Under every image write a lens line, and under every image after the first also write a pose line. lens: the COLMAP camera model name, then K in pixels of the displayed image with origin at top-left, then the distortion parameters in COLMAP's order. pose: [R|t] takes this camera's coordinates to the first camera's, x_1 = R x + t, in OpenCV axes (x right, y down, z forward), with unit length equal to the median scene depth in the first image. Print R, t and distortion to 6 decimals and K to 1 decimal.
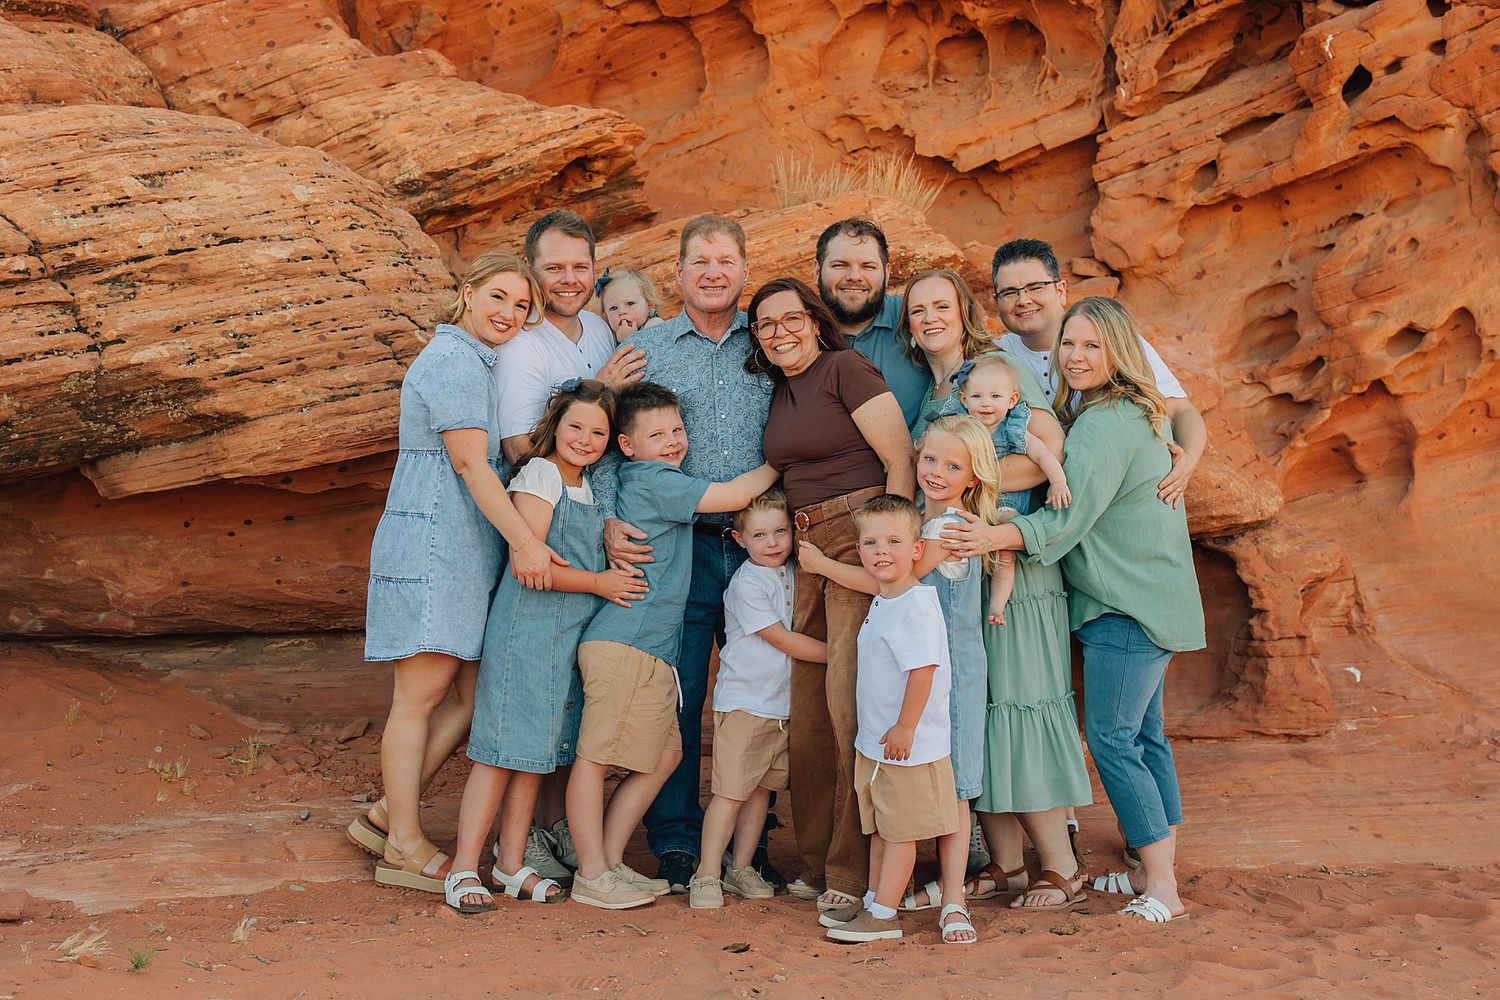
lens RADIAL K [[2241.2, 0, 751.0], [0, 2241.2, 467.6], [0, 0, 1]] dist [0.037051, -0.041477]
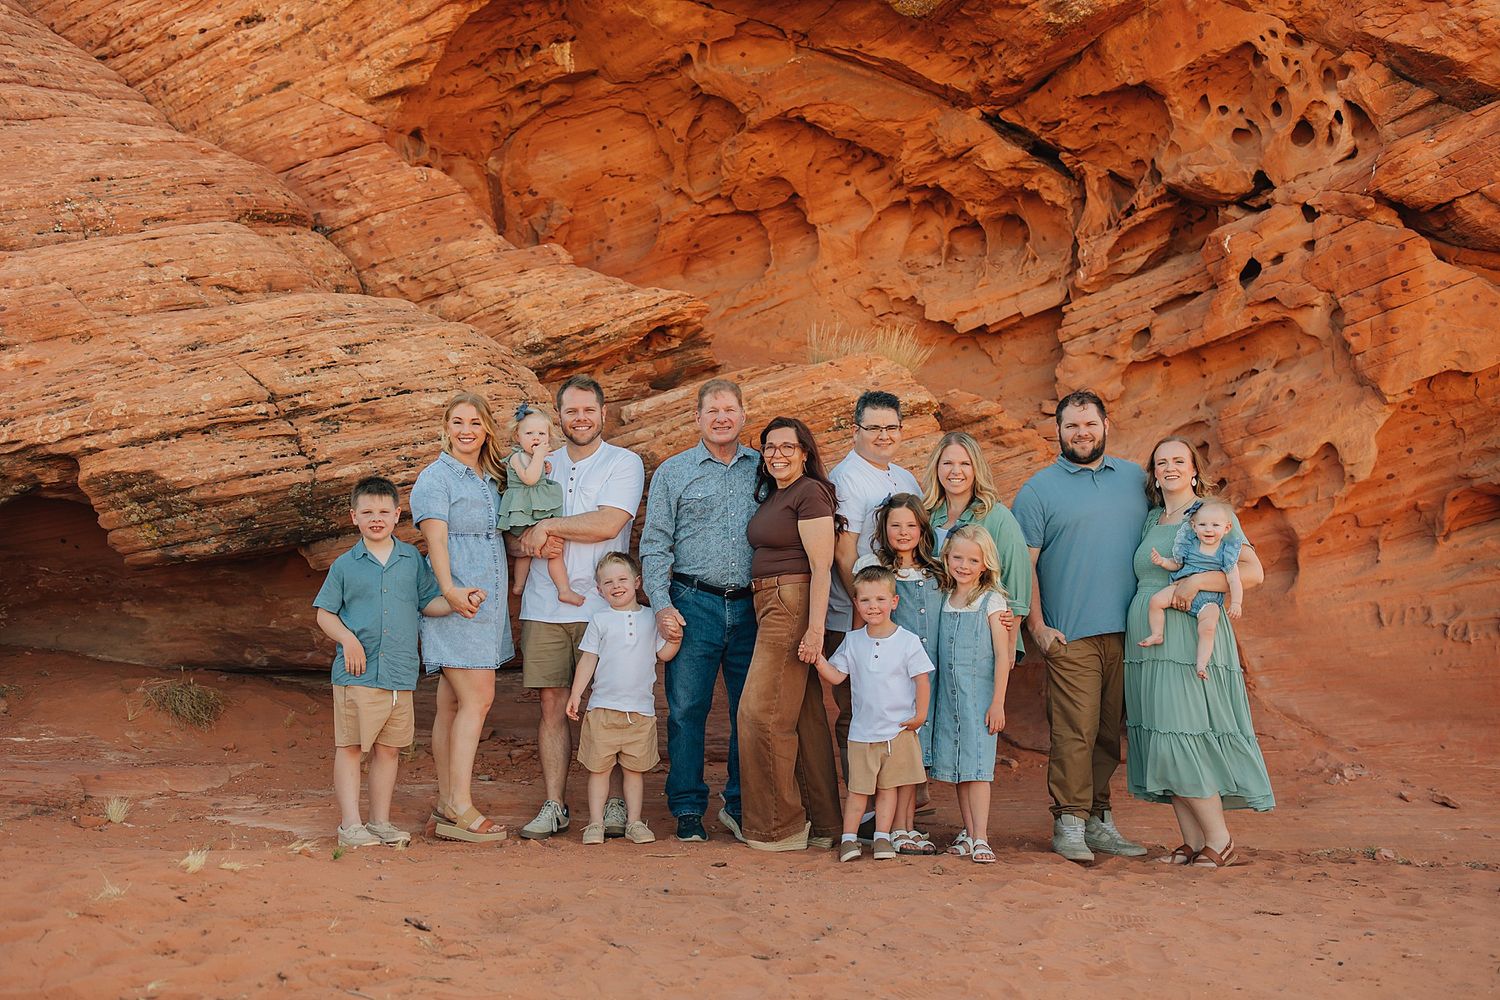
lens RADIAL K [[2241.2, 0, 751.0], [0, 2241.2, 467.6], [0, 0, 1]] dist [0.037051, -0.041477]
pose [[0.997084, 0.010088, -0.075647, 0.078848], [-0.013582, 0.998857, -0.045828, 0.008033], [0.075098, 0.046722, 0.996081, -0.328108]]
